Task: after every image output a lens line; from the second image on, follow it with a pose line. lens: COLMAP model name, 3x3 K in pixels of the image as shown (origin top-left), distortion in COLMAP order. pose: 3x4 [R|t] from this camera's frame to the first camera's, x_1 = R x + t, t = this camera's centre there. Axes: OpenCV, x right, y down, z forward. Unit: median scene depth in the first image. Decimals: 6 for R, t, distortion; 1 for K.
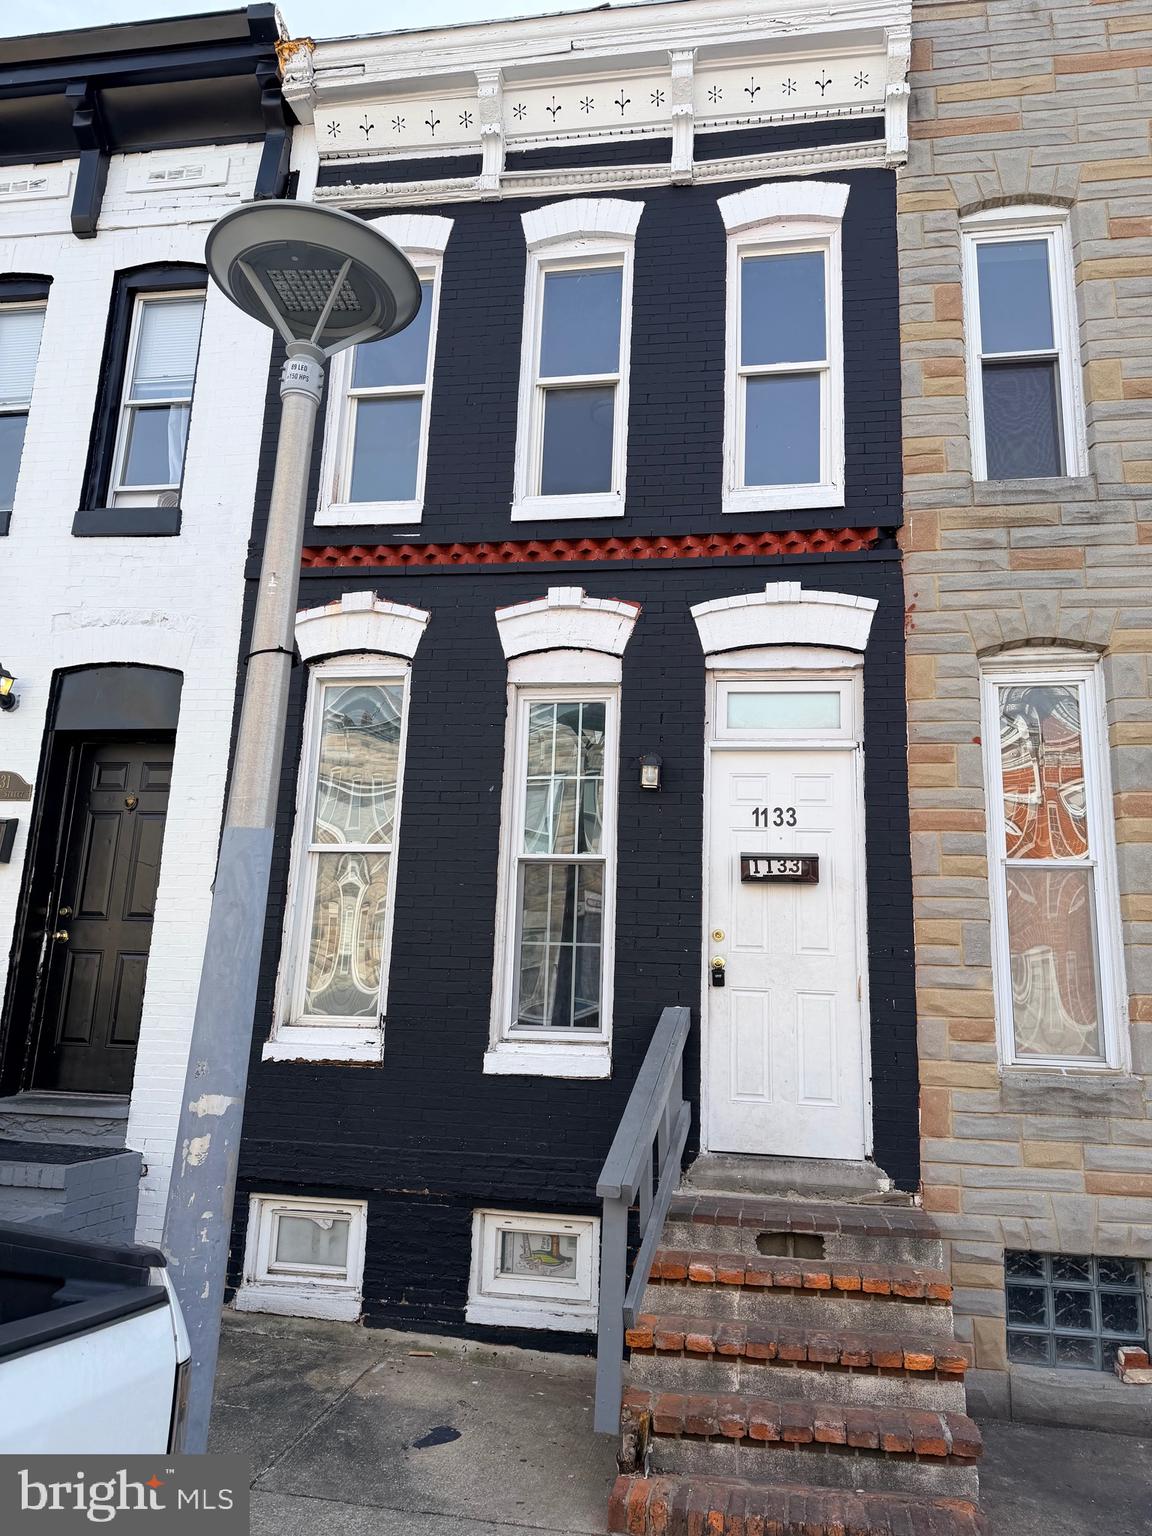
lens RADIAL K [[1136.9, 0, 576.0], [0, 1136.9, 768.0], [0, 0, 1]] dist [0.065974, -0.089977]
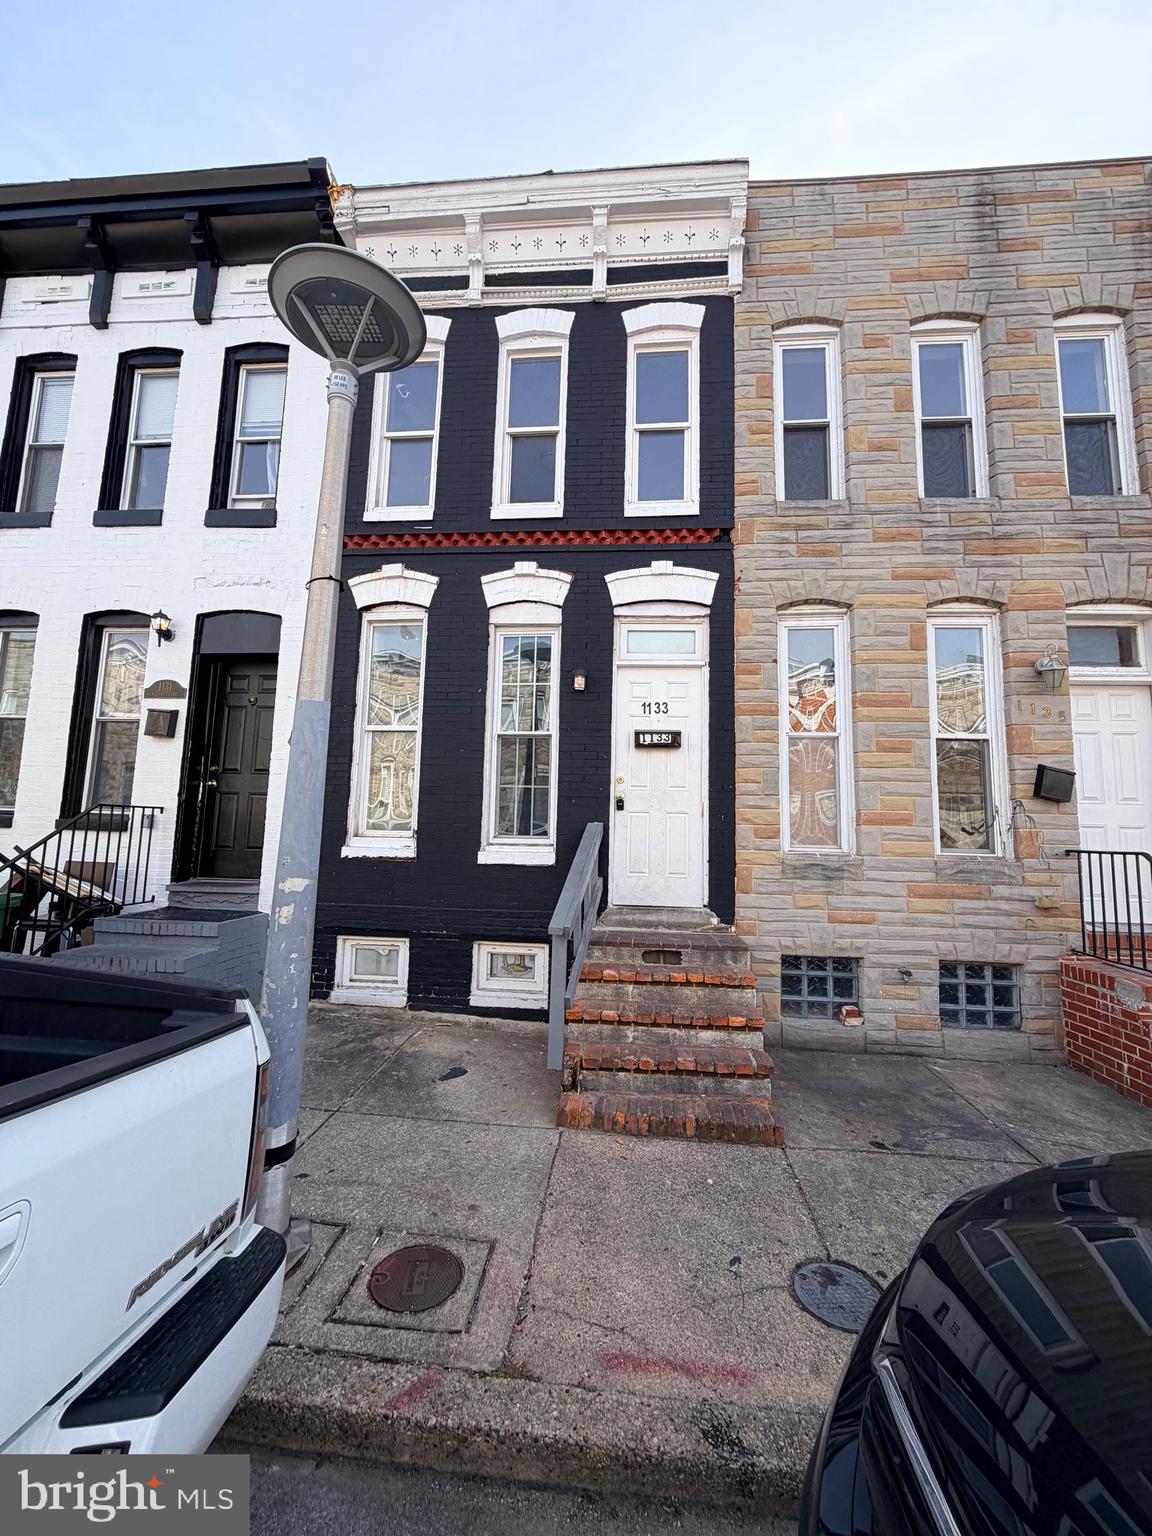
lens RADIAL K [[599.1, 0, 576.0], [0, 599.1, 768.0], [0, 0, 1]] dist [-0.003075, -0.000391]
pose [[0.996686, -0.005815, 0.081133, -0.008933], [-0.002483, 0.994801, 0.101803, 0.041334], [-0.081304, -0.101667, 0.991491, 0.142234]]
